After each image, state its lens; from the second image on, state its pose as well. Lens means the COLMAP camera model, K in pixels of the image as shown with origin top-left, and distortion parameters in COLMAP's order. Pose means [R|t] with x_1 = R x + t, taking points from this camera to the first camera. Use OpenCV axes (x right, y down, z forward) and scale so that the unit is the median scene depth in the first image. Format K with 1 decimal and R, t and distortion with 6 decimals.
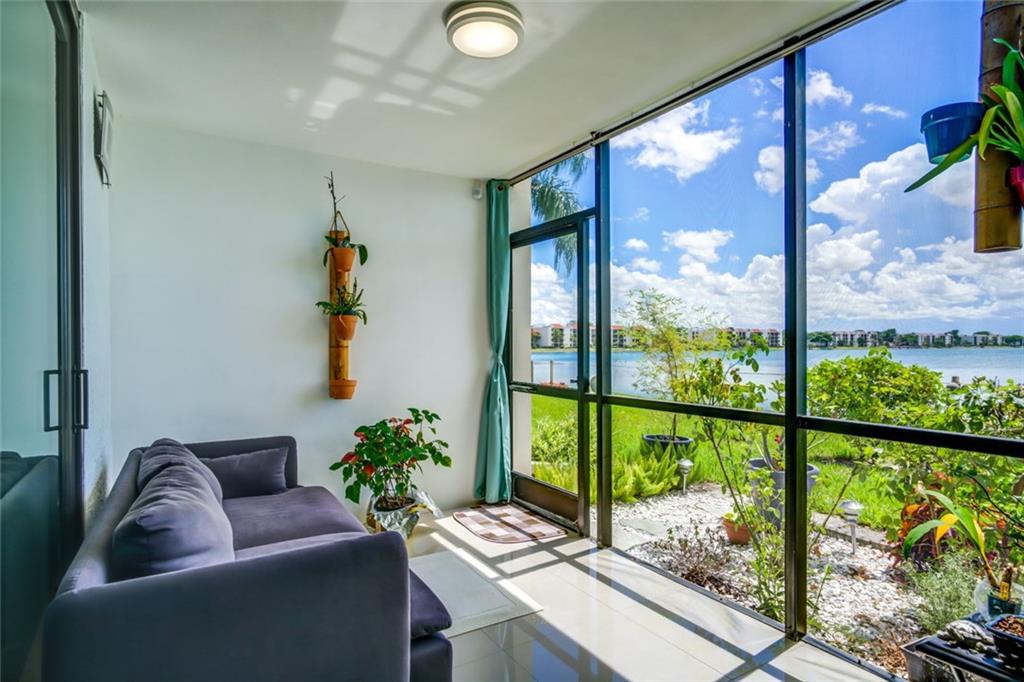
lens RADIAL K [[550.1, 0, 510.9], [0, 550.1, 343.8], [0, 0, 1]] dist [0.006653, 0.000287]
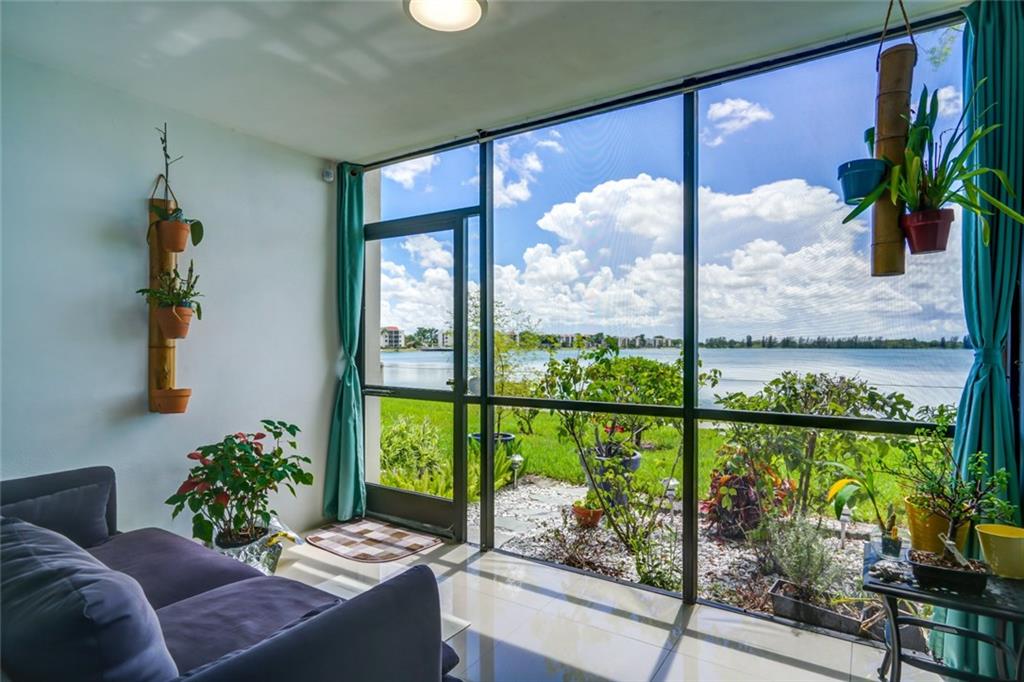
lens RADIAL K [[550.1, 0, 506.7], [0, 550.1, 343.7], [0, 0, 1]] dist [0.006653, 0.000287]
pose [[0.906265, 0.004921, 0.422682, -0.206935], [-0.004376, 0.999988, -0.002260, 0.000460], [-0.422688, 0.000199, 0.906275, 0.080269]]
